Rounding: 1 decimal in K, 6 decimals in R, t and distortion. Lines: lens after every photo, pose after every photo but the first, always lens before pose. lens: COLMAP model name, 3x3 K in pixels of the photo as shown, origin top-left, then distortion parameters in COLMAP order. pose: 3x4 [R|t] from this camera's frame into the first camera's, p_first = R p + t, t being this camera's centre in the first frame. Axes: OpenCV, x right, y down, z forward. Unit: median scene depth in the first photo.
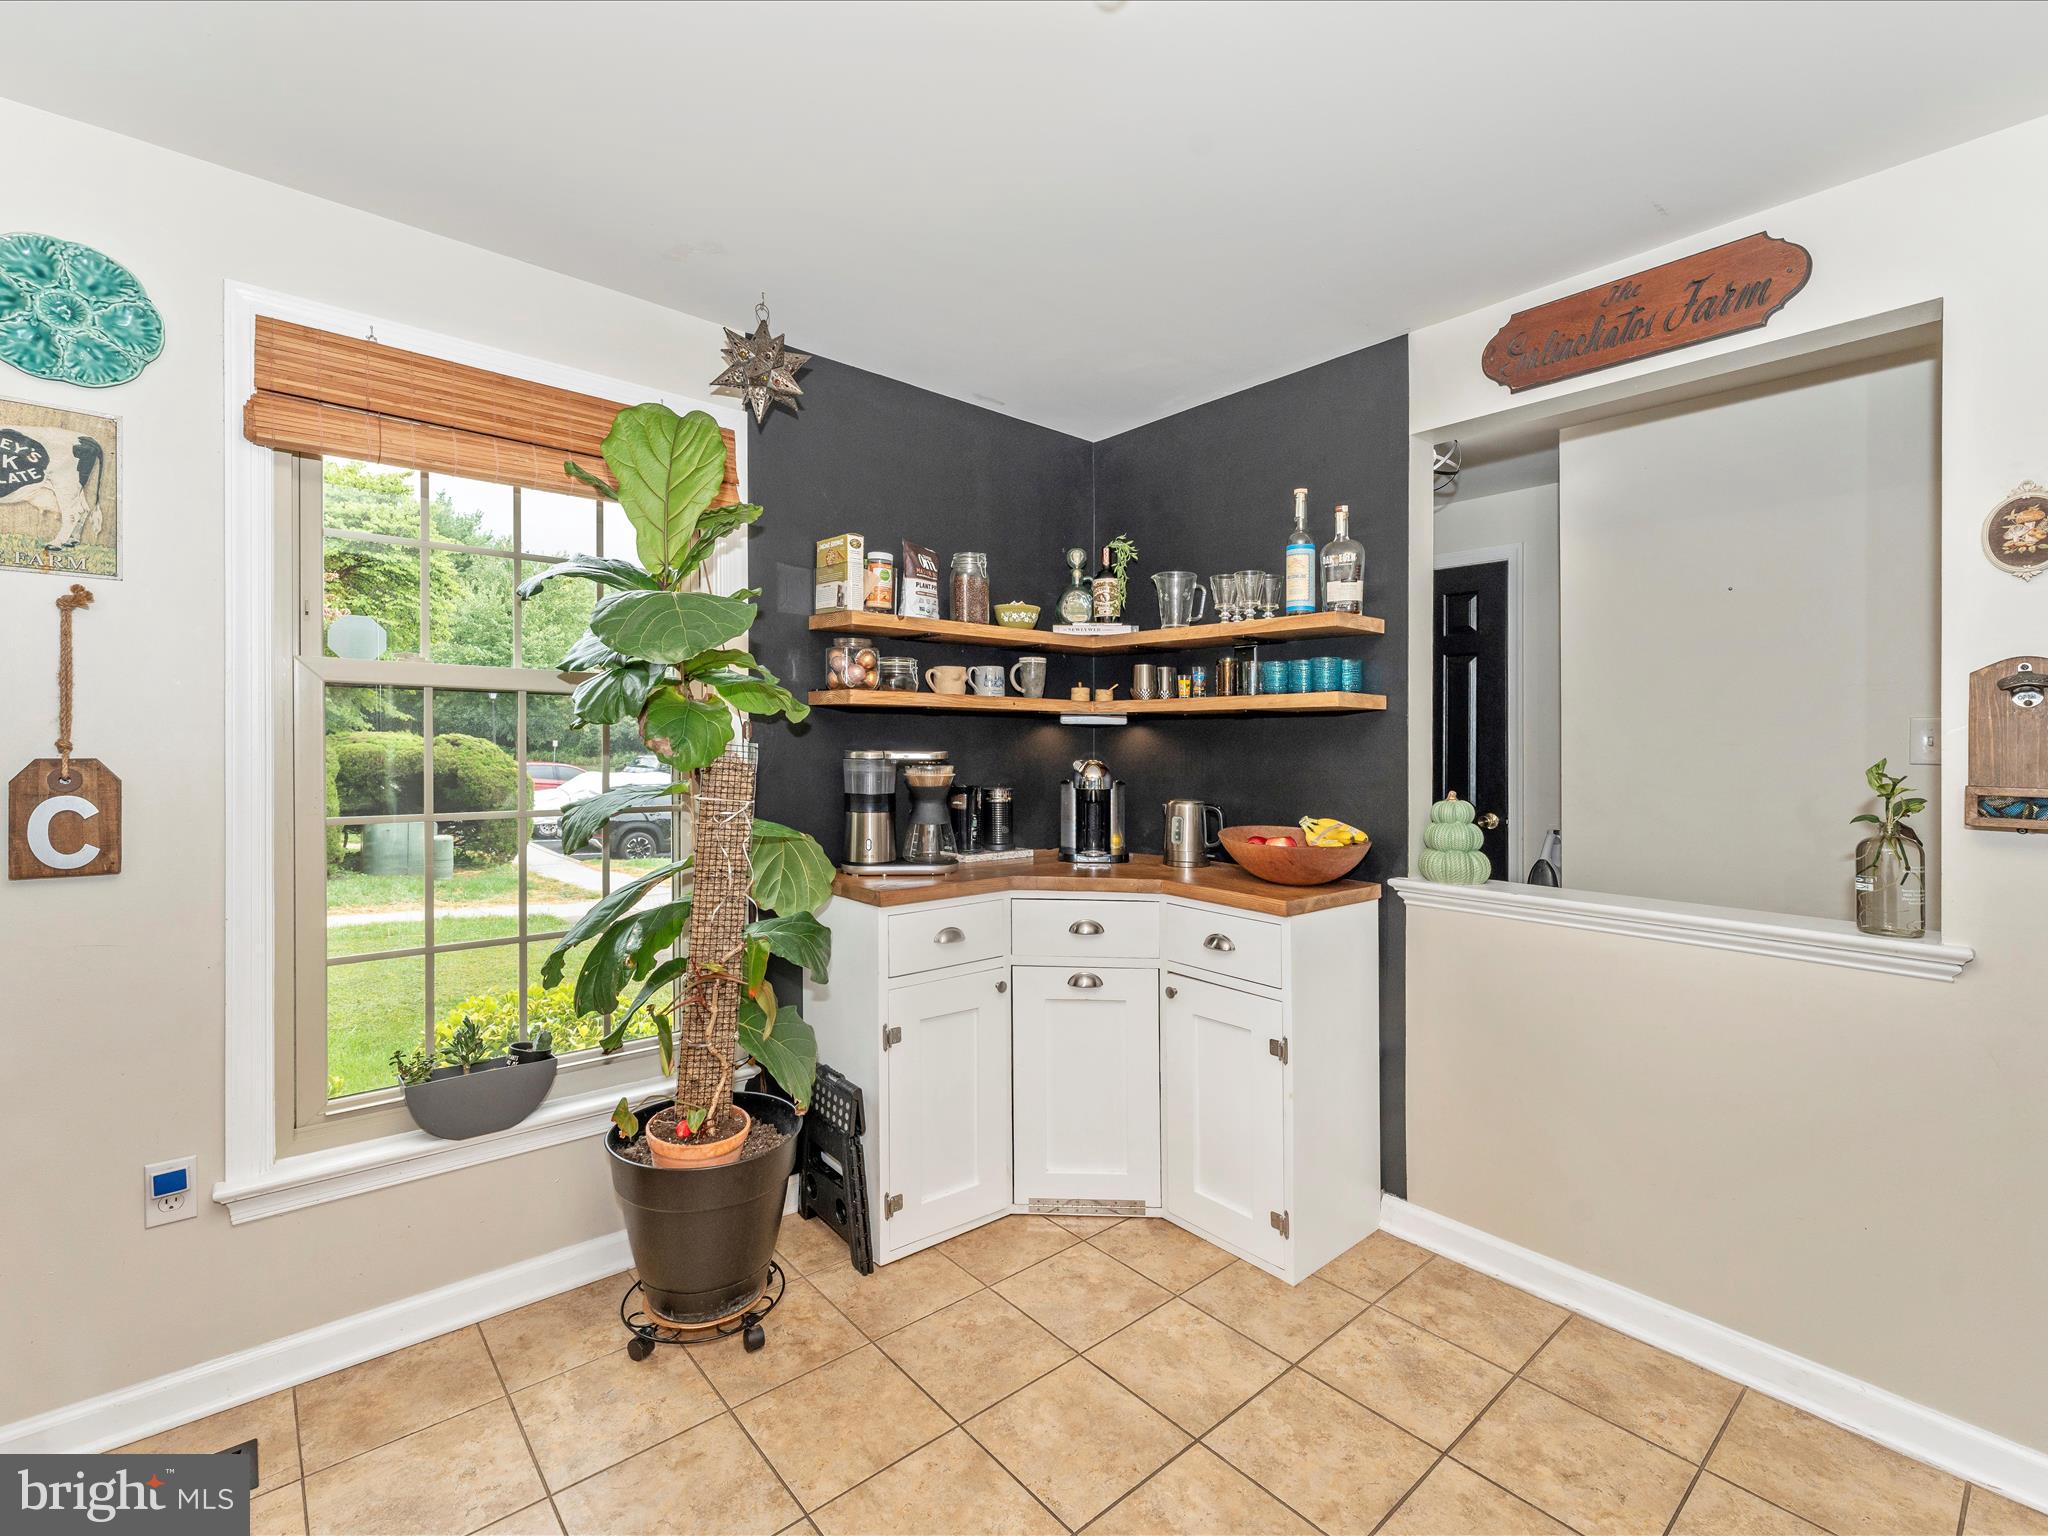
lens RADIAL K [[914.9, 0, 1021.4], [0, 914.9, 761.0], [0, 0, 1]] dist [0.000830, 0.000526]
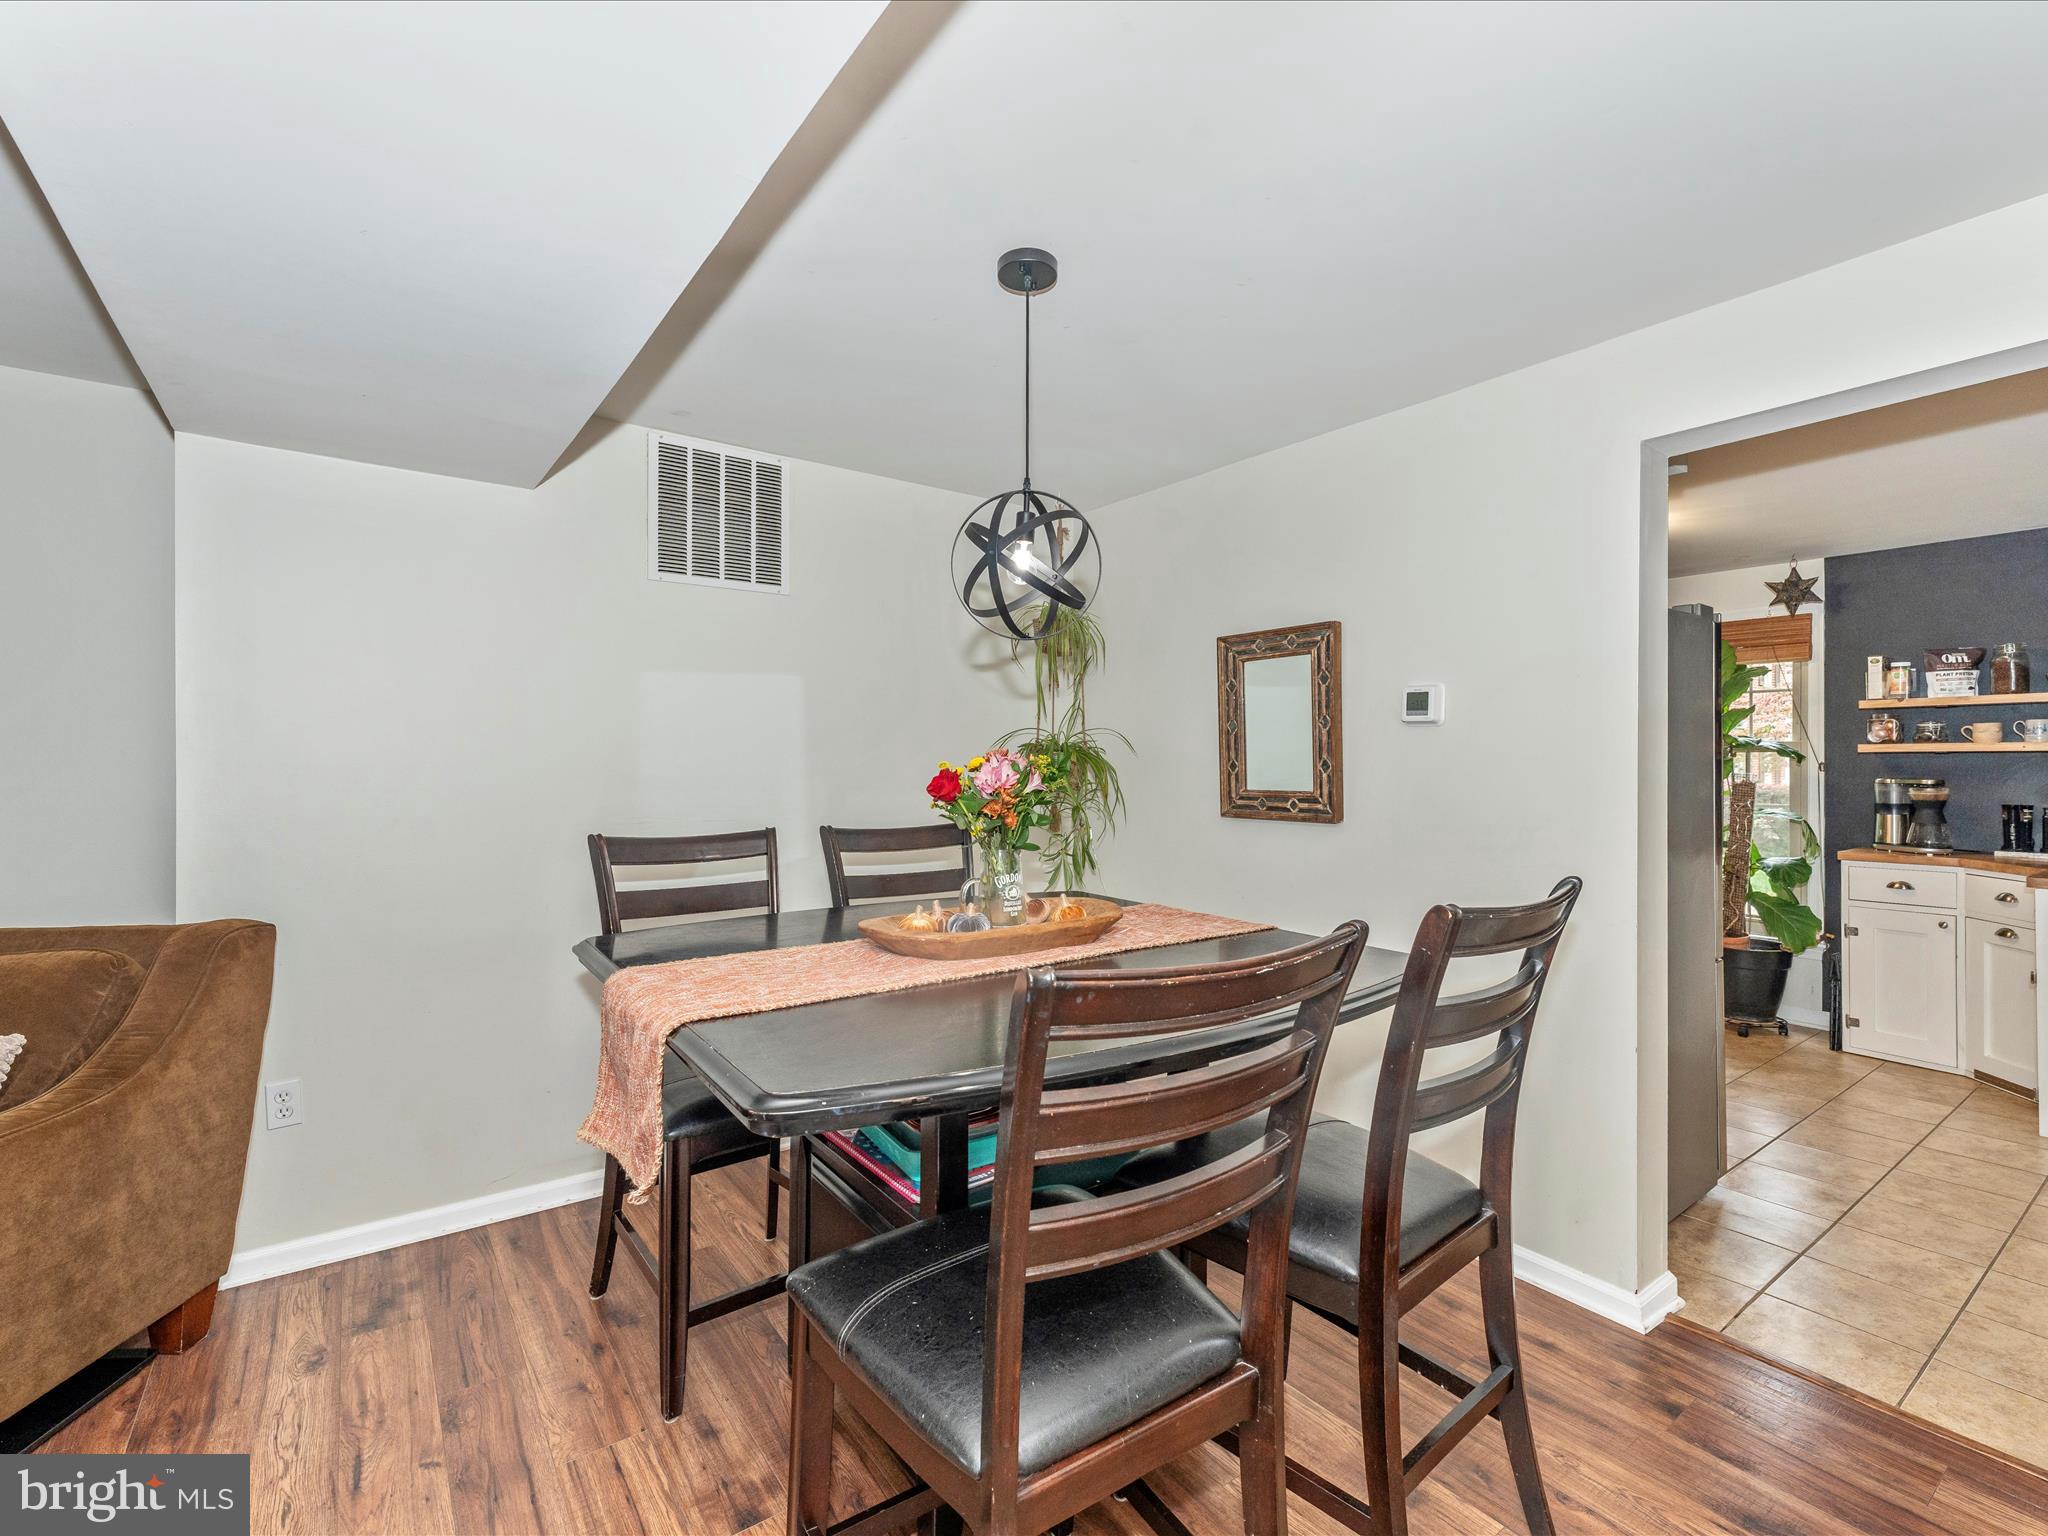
lens RADIAL K [[914.9, 0, 1021.4], [0, 914.9, 761.0], [0, 0, 1]] dist [0.000830, 0.000526]
pose [[-0.070575, -0.001699, -0.997505, 1.944154], [-0.018403, 0.999831, -0.000401, -0.014731], [0.997337, 0.018329, -0.070595, -0.595648]]
